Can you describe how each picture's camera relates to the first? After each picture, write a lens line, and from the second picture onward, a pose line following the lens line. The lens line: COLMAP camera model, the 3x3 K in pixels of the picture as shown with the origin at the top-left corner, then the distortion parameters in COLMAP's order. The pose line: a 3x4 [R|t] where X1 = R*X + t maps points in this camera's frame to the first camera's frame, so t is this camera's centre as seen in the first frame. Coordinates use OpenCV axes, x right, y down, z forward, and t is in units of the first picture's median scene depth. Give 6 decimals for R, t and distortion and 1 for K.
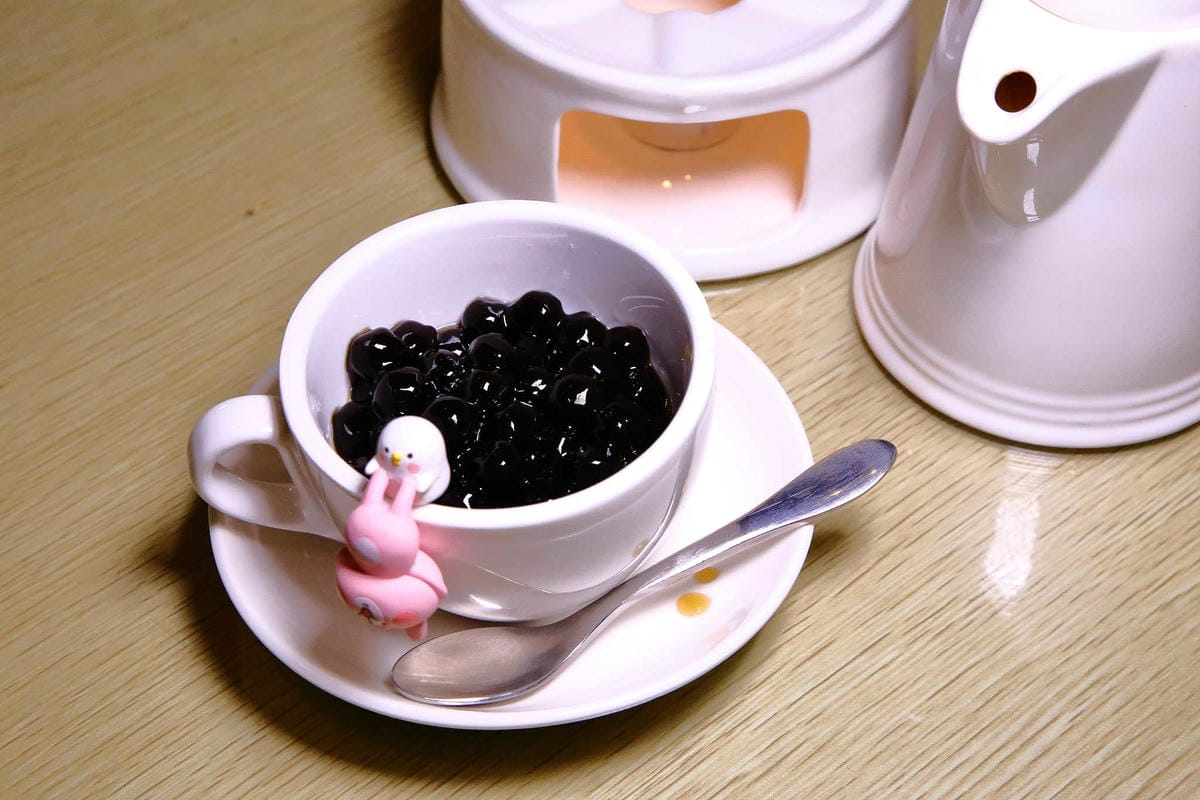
lens RADIAL K [[2308.1, 0, 600.0], [0, 2308.1, 400.0], [0, 0, 1]] dist [0.159803, -0.251157]
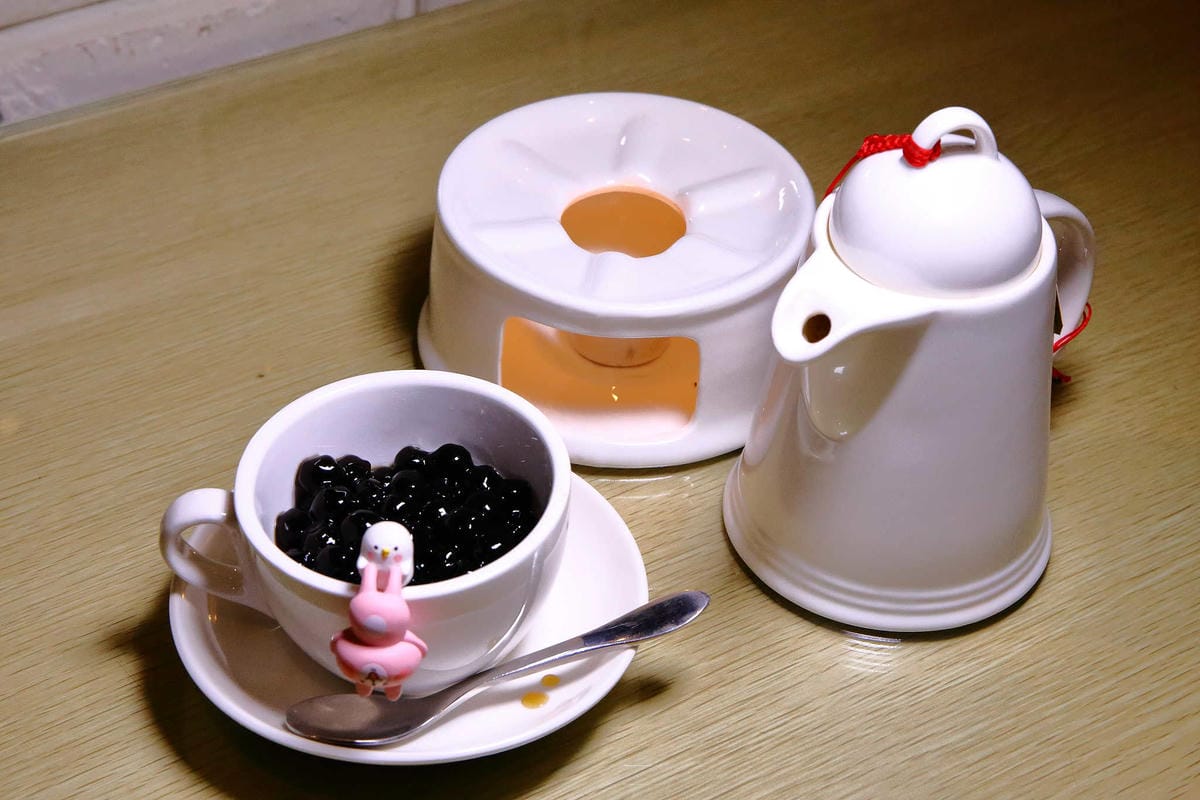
lens RADIAL K [[2308.1, 0, 600.0], [0, 2308.1, 400.0], [0, 0, 1]] dist [0.159803, -0.251157]
pose [[0.989920, 0.121113, -0.073418, 0.143681], [-0.129866, 0.983062, -0.129324, 0.083178], [0.056512, 0.137555, 0.988881, -0.262866]]
